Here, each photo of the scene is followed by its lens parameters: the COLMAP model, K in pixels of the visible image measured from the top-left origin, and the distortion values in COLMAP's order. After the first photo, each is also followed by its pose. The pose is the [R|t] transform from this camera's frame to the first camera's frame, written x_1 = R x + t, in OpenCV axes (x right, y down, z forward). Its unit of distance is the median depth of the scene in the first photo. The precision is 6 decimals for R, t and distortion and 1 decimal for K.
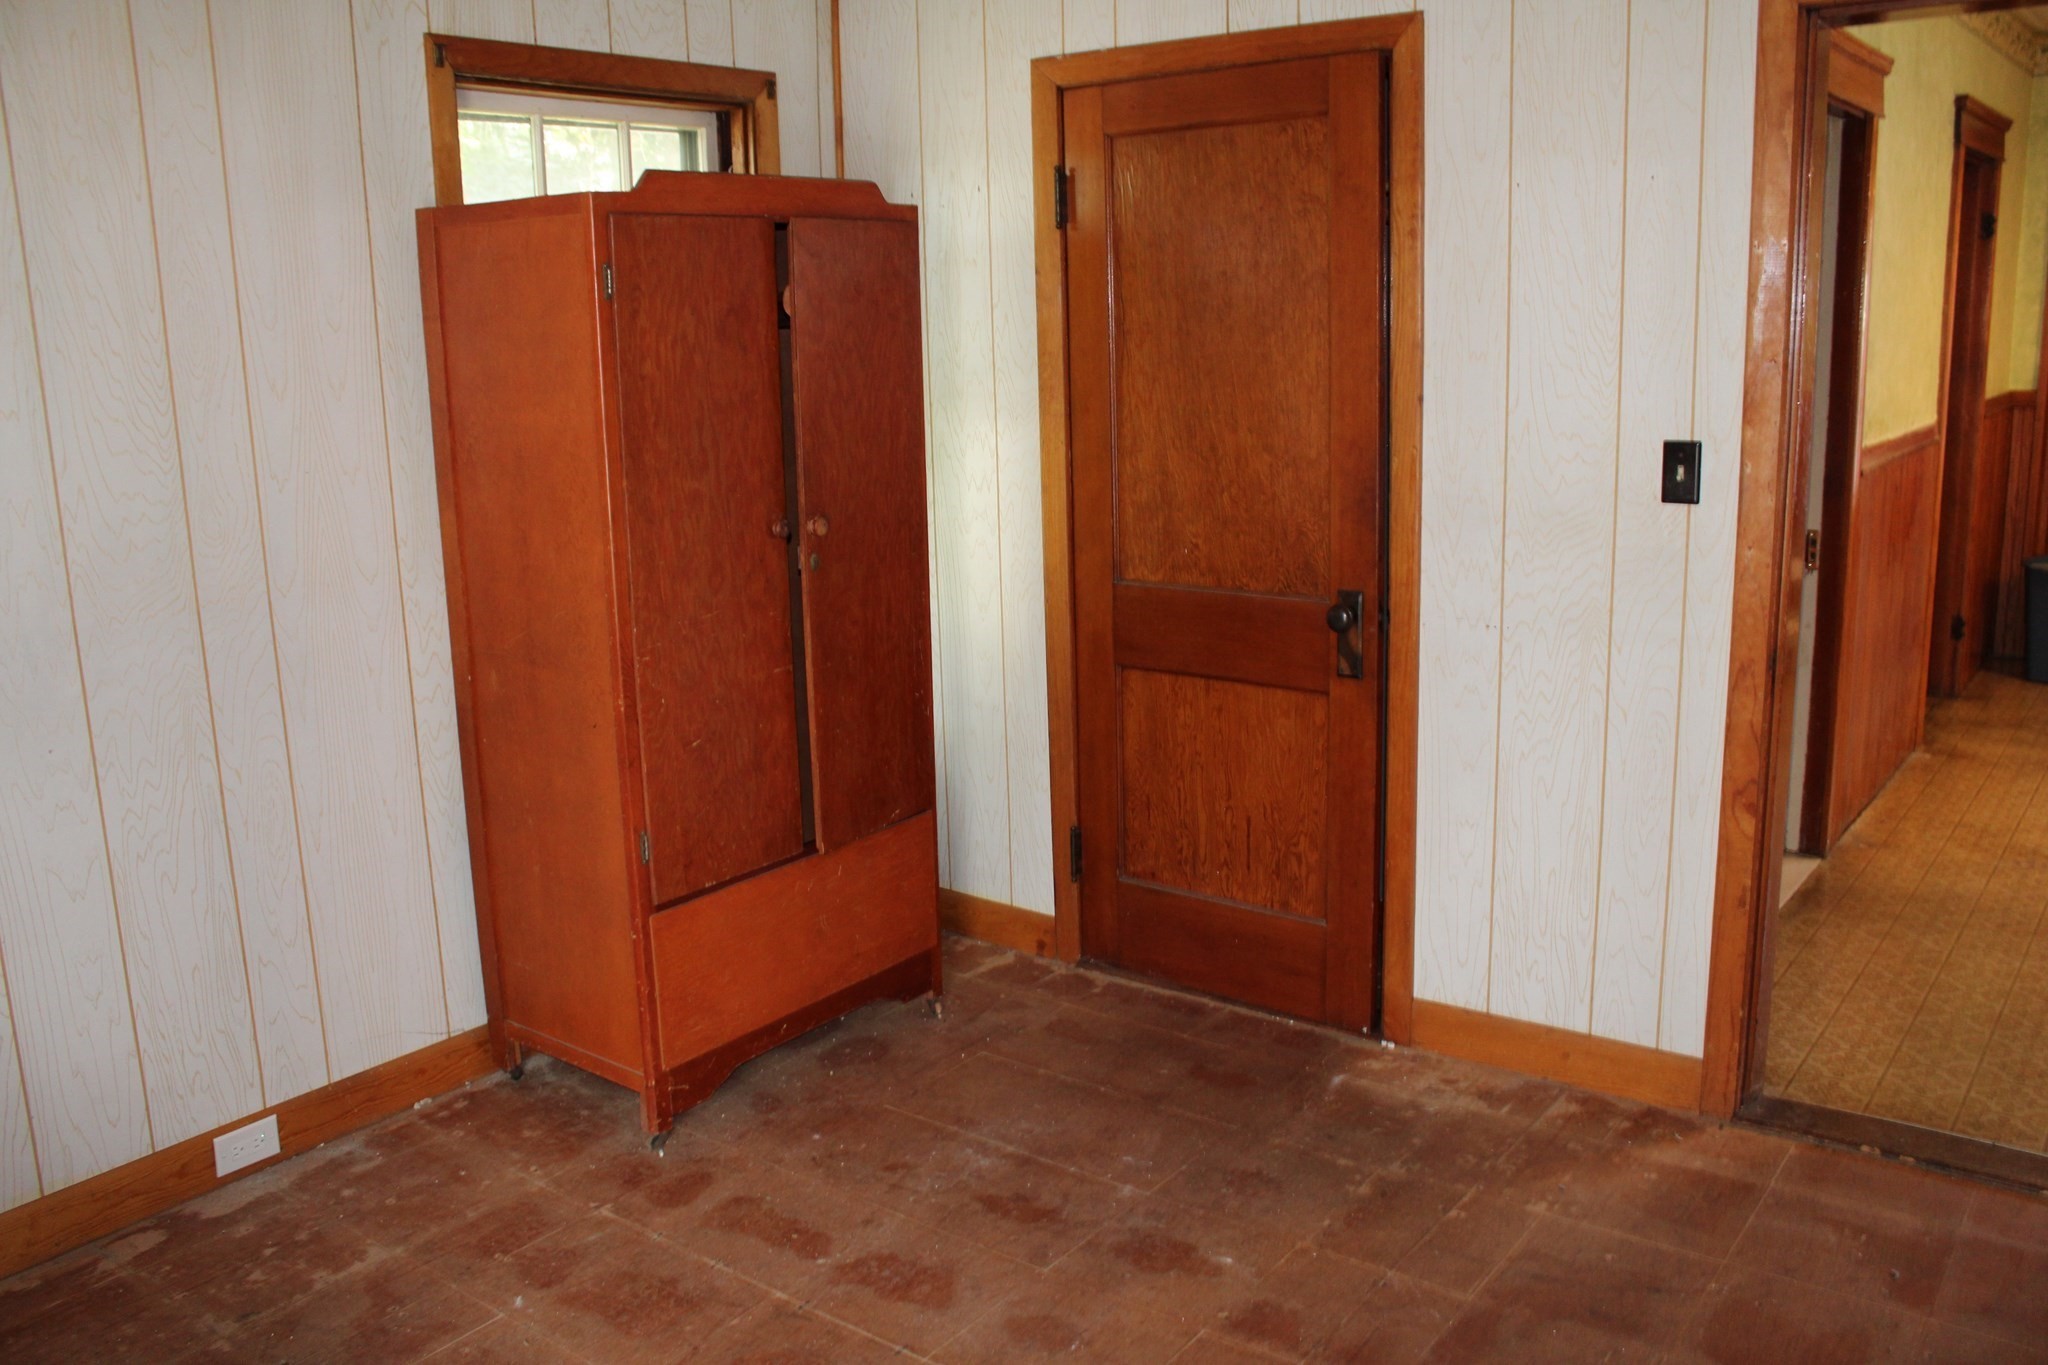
lens RADIAL K [[1709.4, 0, 1023.4], [0, 1709.4, 681.0], [0, 0, 1]] dist [-0.147151, 0.095697]
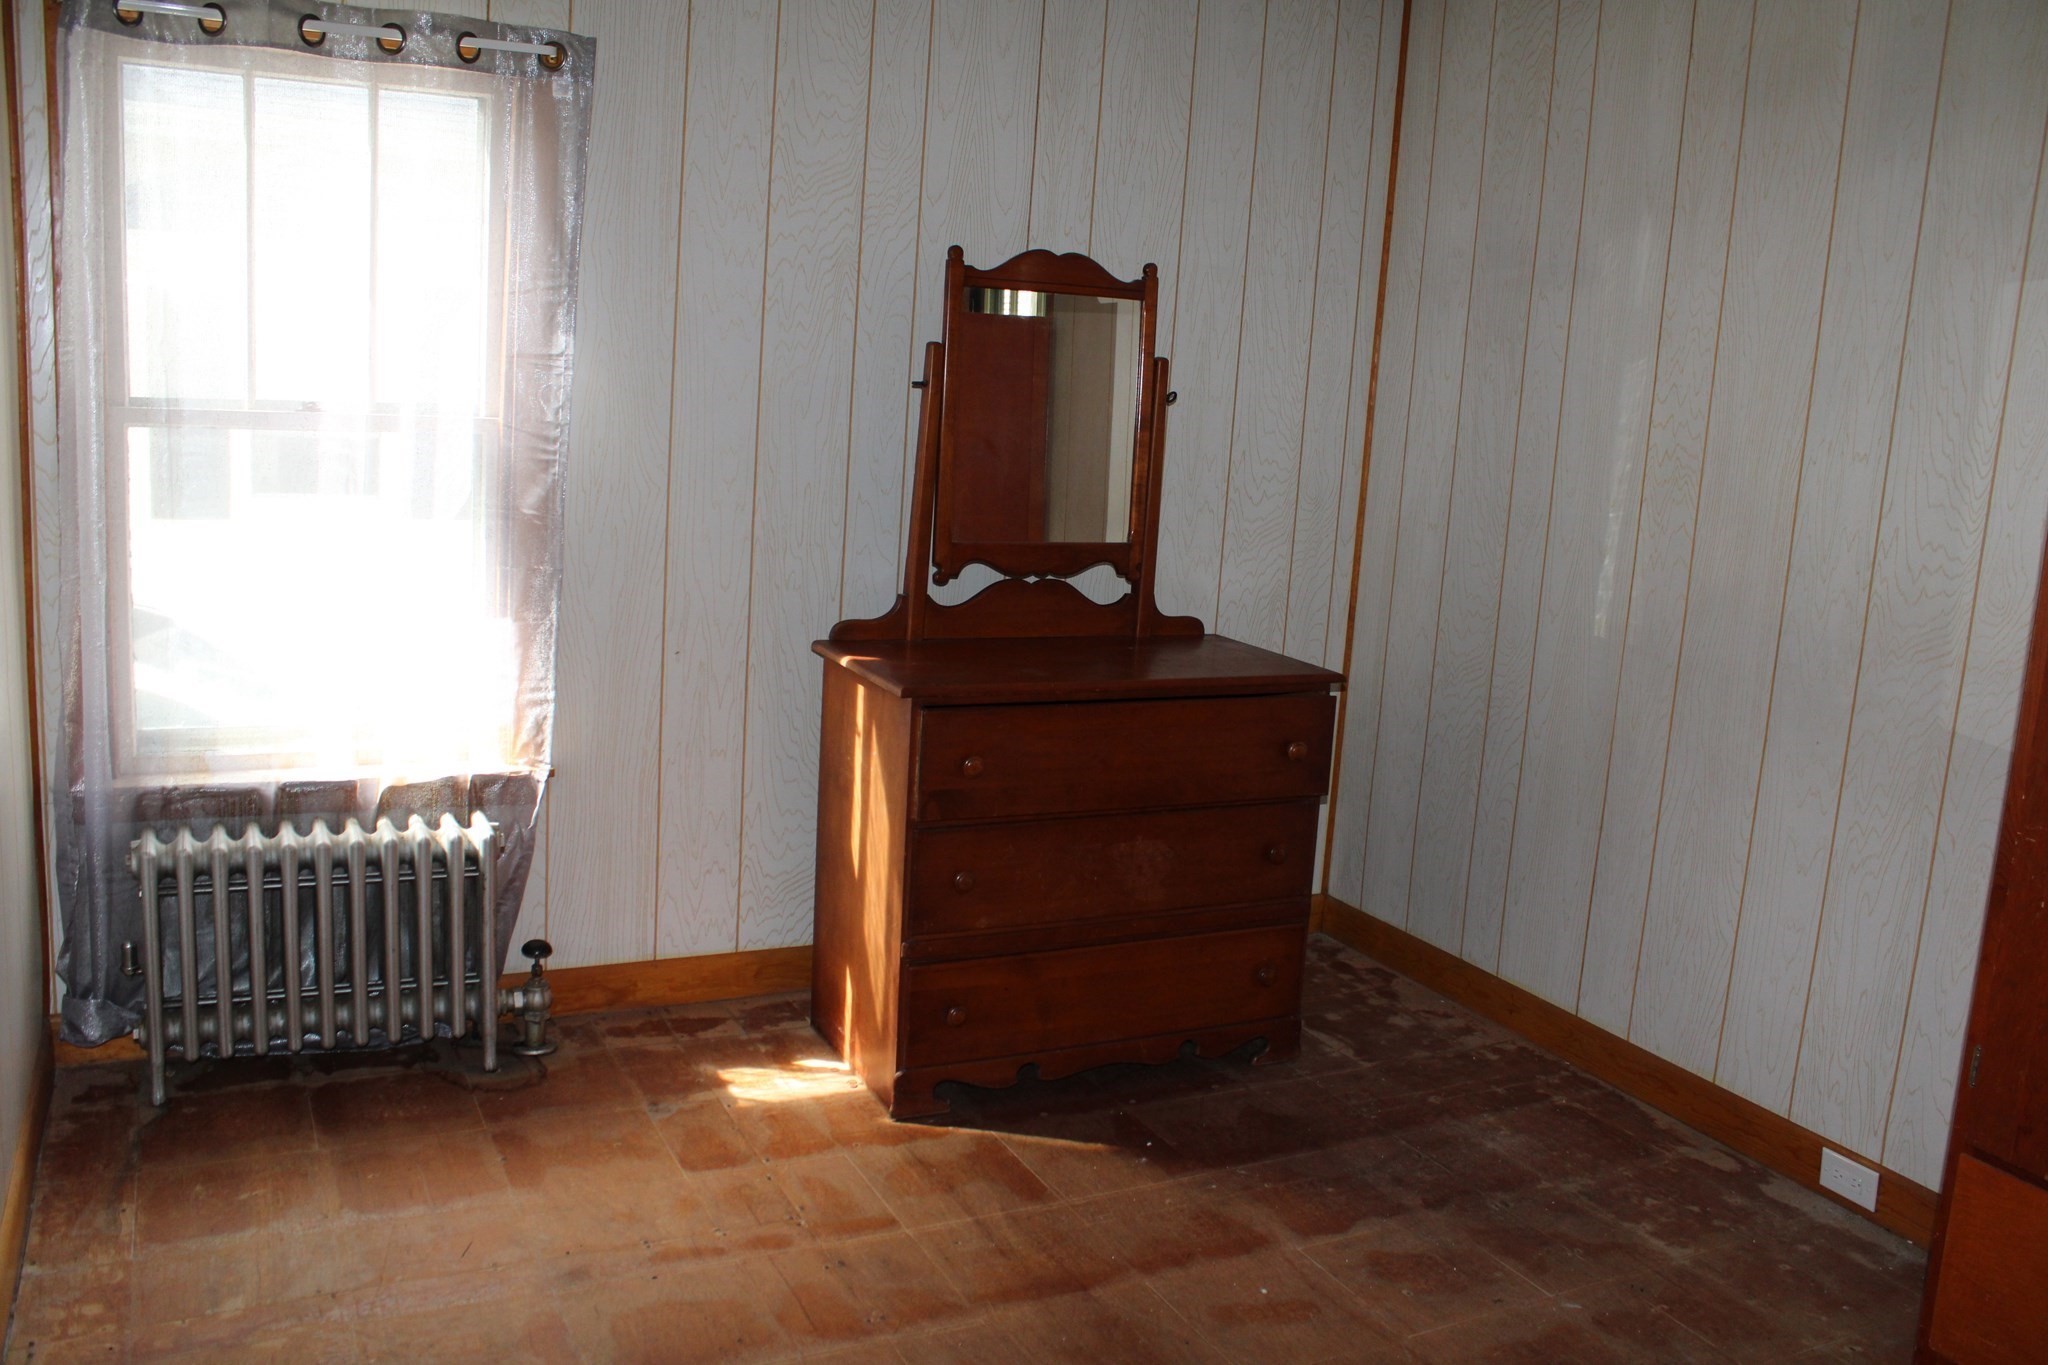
lens RADIAL K [[1709.4, 0, 1022.5], [0, 1709.4, 681.0], [0, 0, 1]] dist [-0.147151, 0.095697]
pose [[-0.442999, 0.168829, -0.880482, 0.641492], [-0.230003, 0.927836, 0.293631, -0.199637], [0.866516, 0.332592, -0.372198, 0.874171]]
